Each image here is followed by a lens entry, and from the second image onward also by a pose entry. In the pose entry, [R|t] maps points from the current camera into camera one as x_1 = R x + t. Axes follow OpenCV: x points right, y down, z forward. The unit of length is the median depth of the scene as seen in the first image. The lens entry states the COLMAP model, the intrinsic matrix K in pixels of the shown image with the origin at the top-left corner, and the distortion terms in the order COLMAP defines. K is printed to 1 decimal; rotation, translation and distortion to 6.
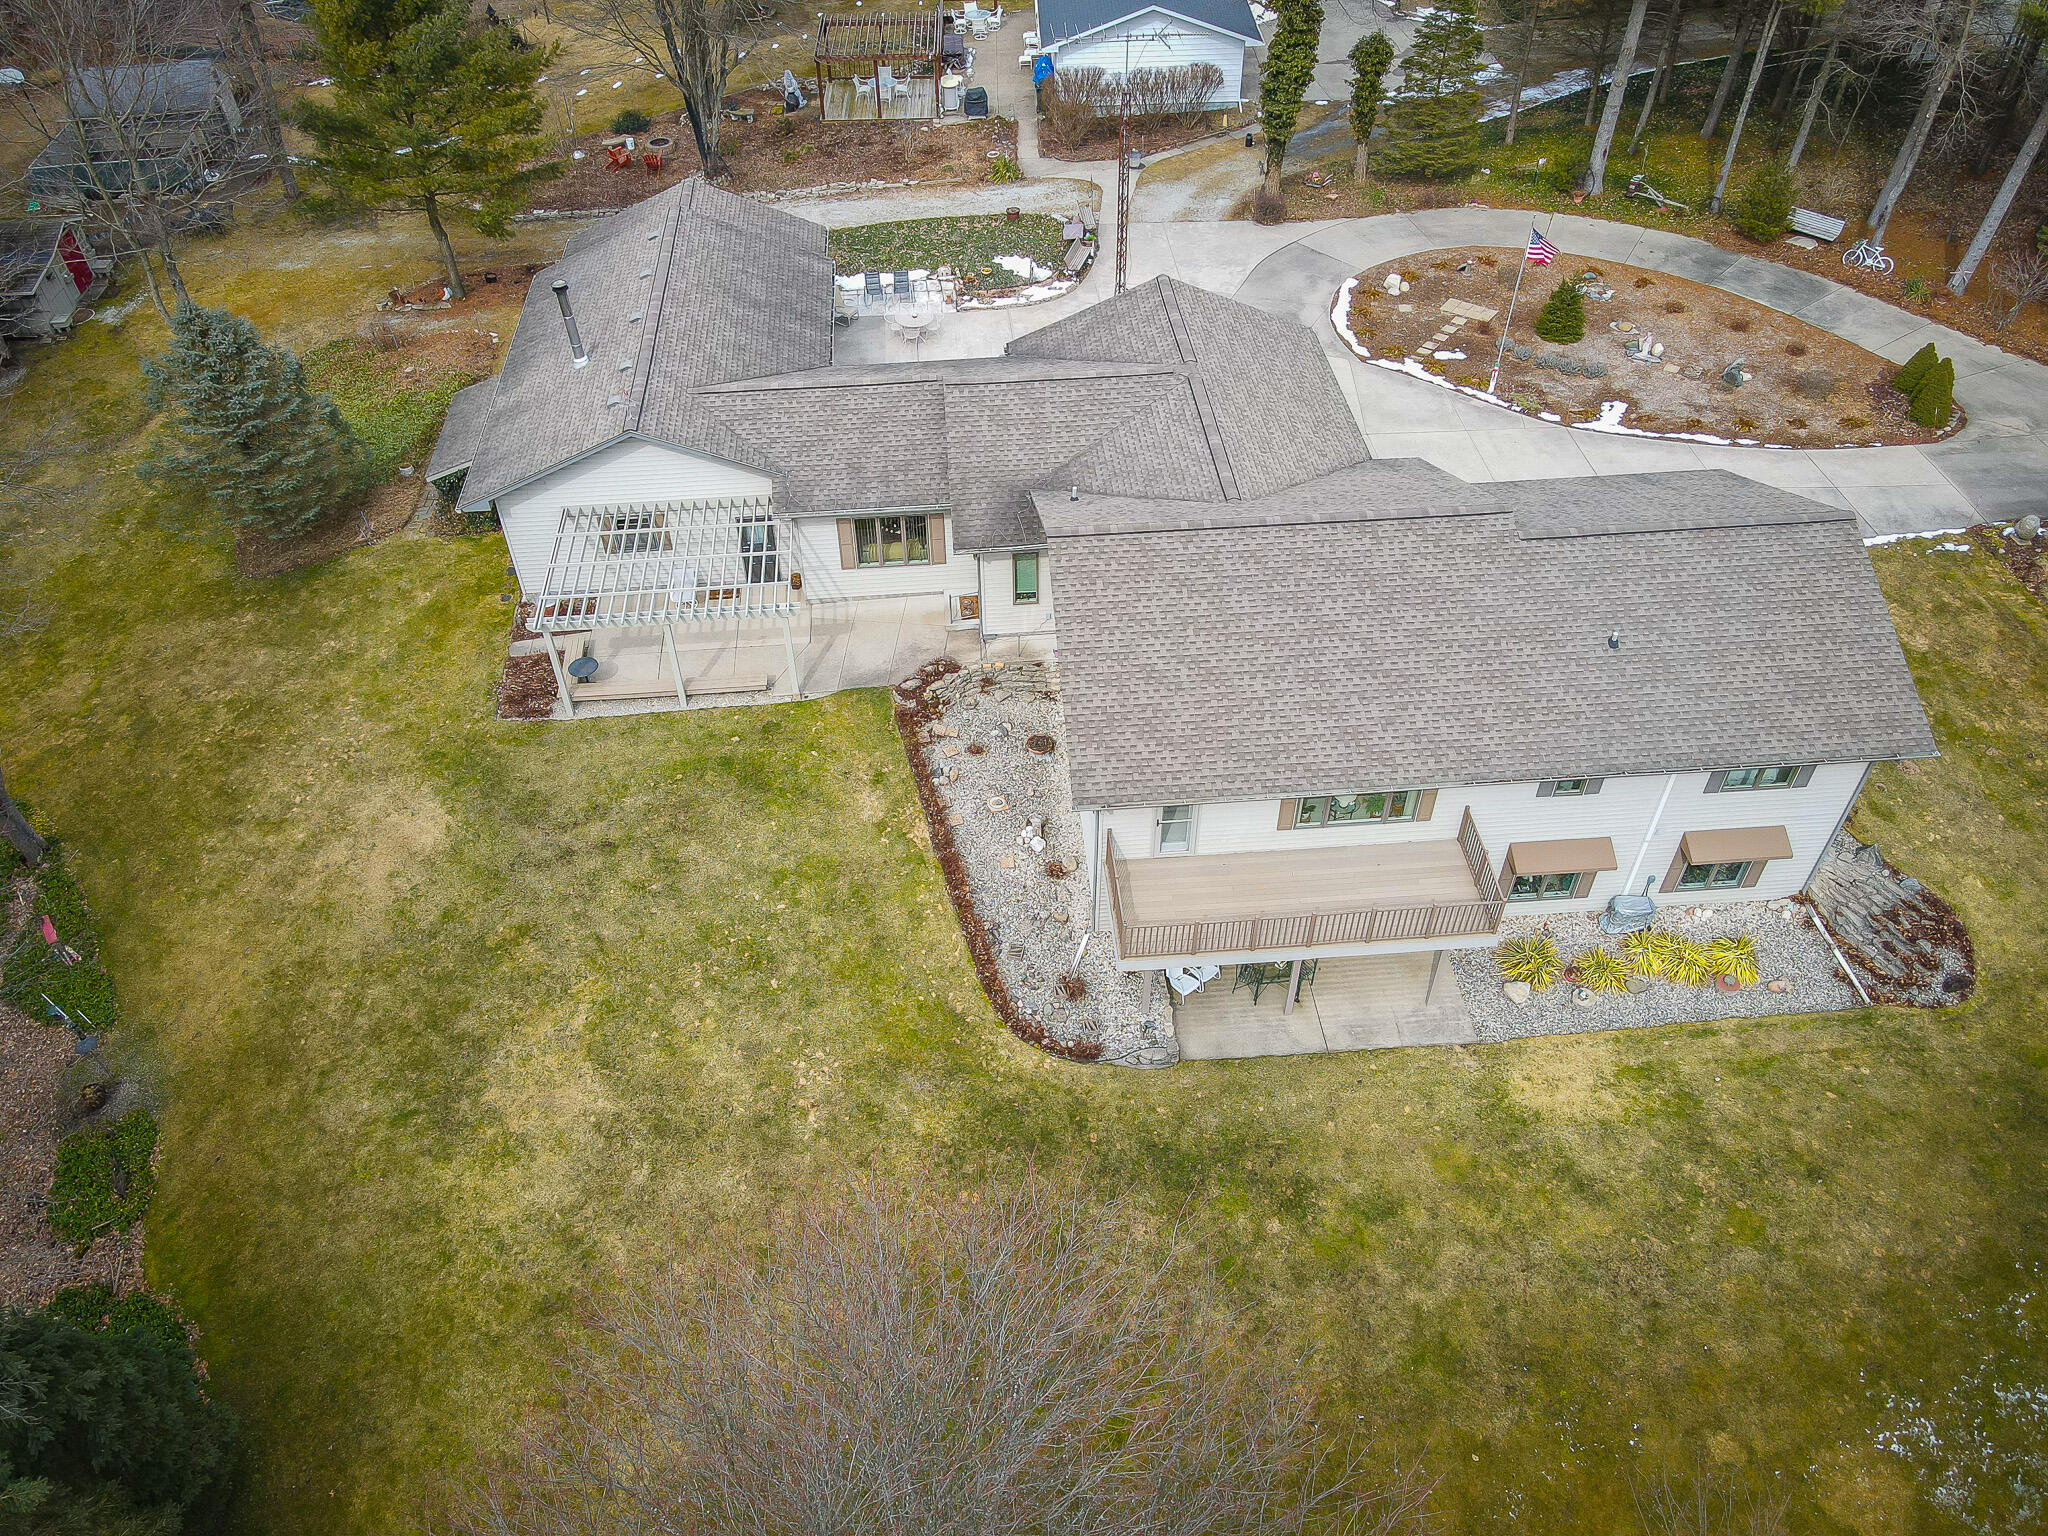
lens RADIAL K [[1498.1, 0, 1017.2], [0, 1498.1, 769.6], [0, 0, 1]] dist [0.040008, -0.015761]
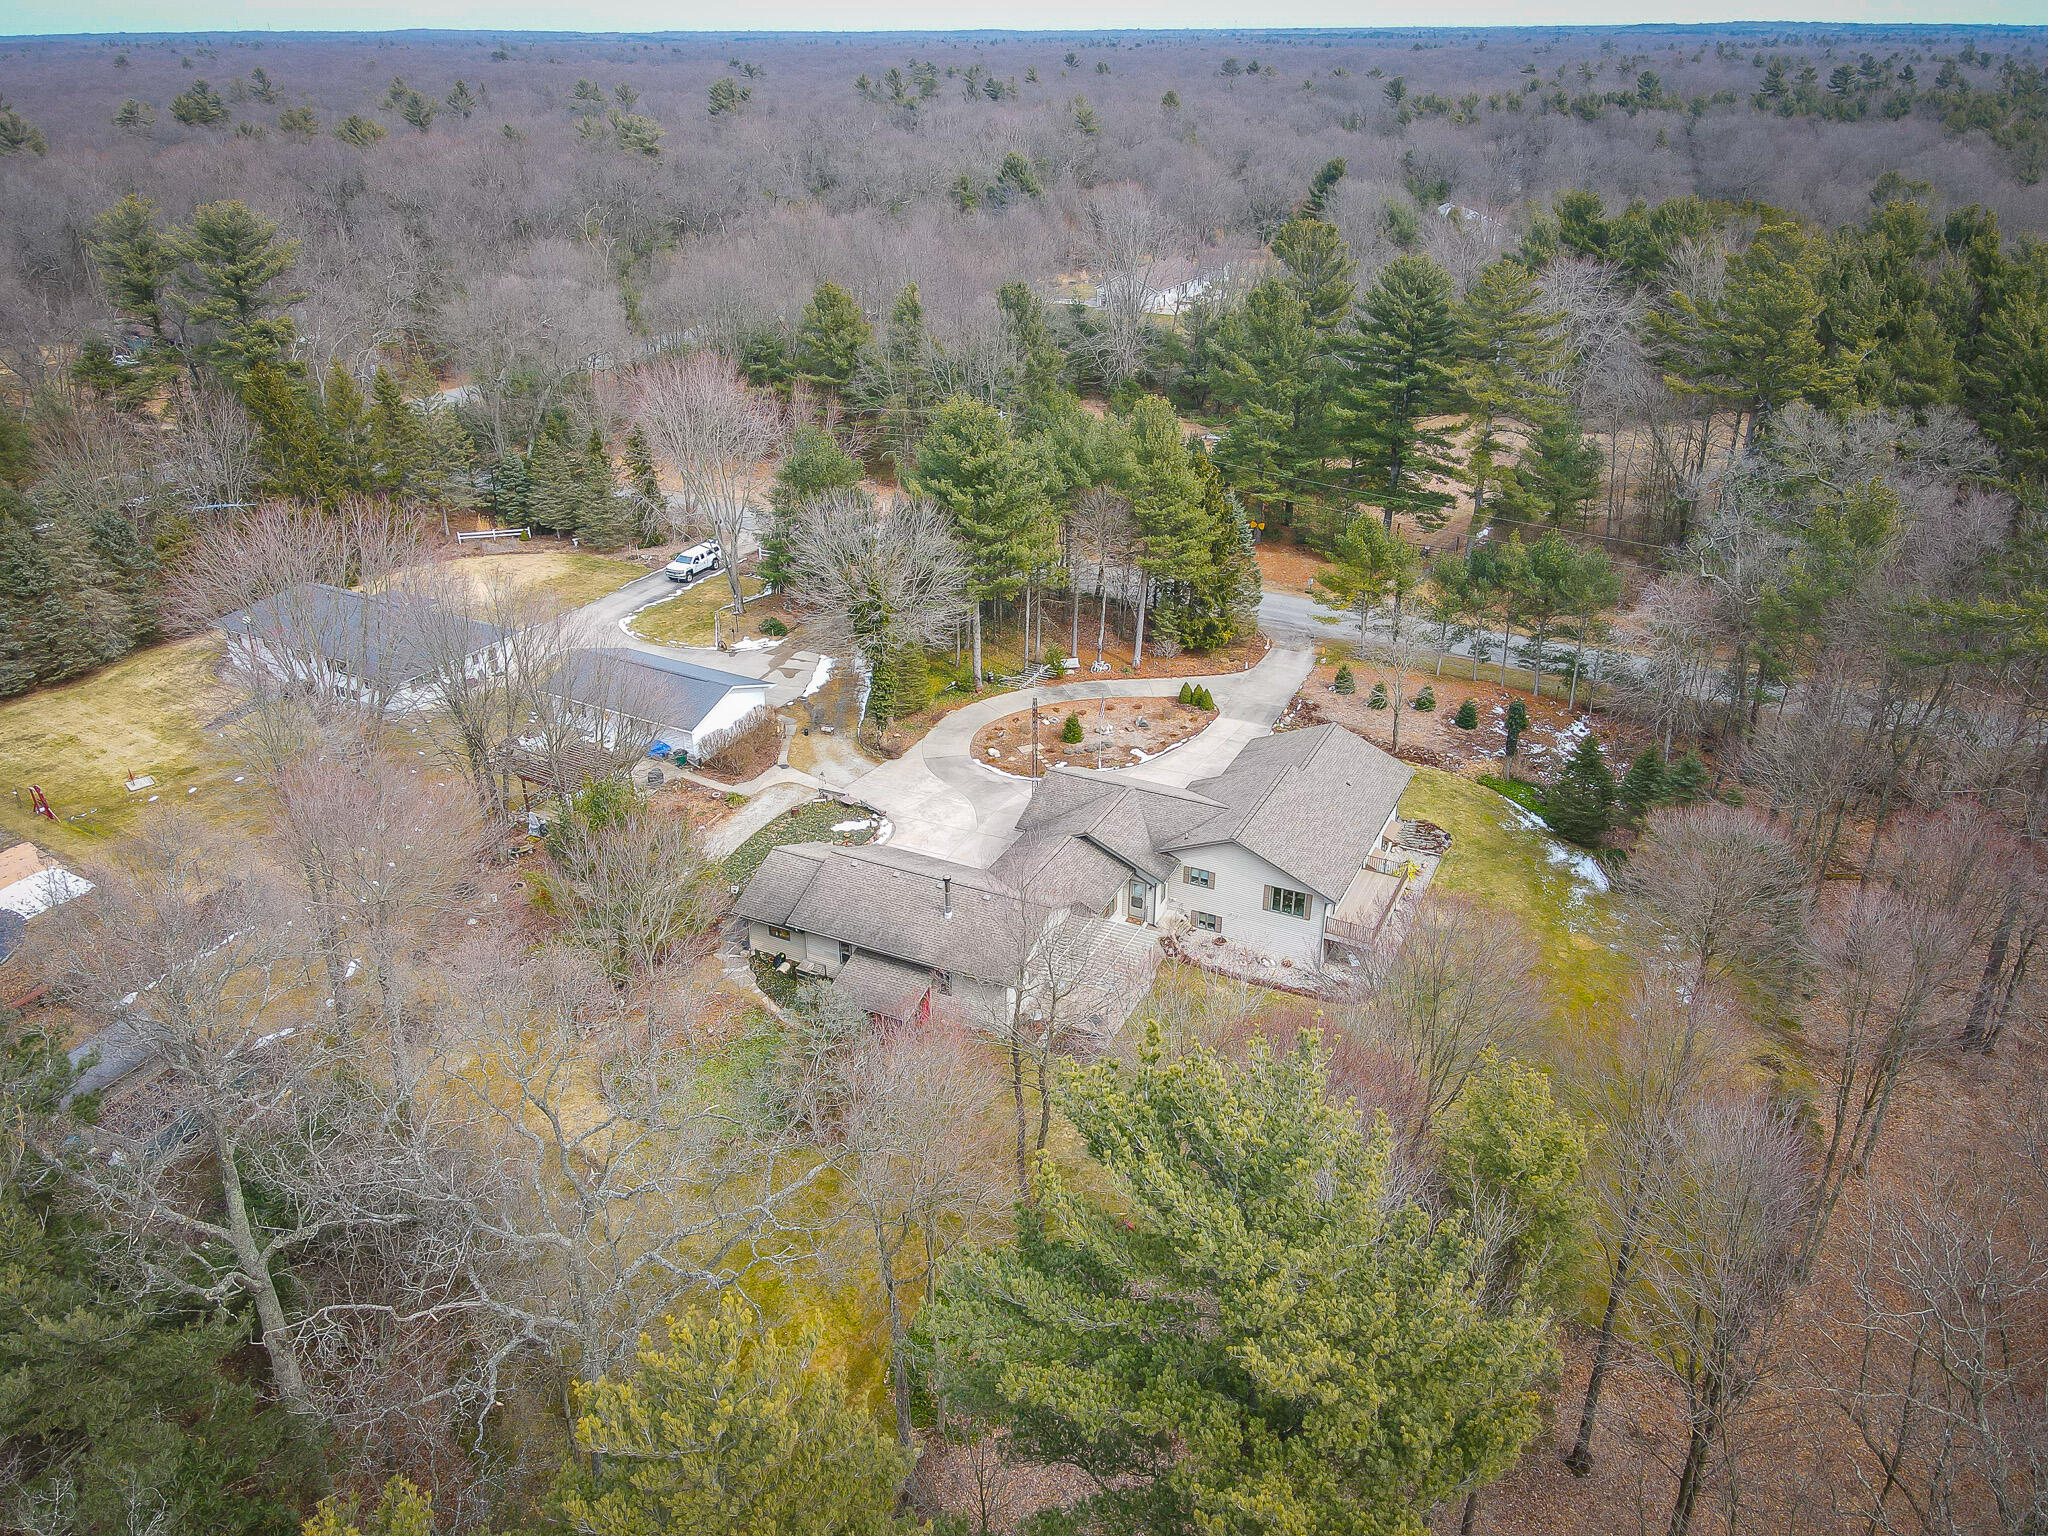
lens RADIAL K [[1498.1, 0, 1038.9], [0, 1498.1, 771.0], [0, 0, 1]] dist [0.040008, -0.015761]
pose [[0.499618, -0.368560, 0.783930, -1.757030], [0.593326, 0.804962, 0.000307, -0.377269], [-0.631147, 0.464973, 0.620849, -0.322778]]
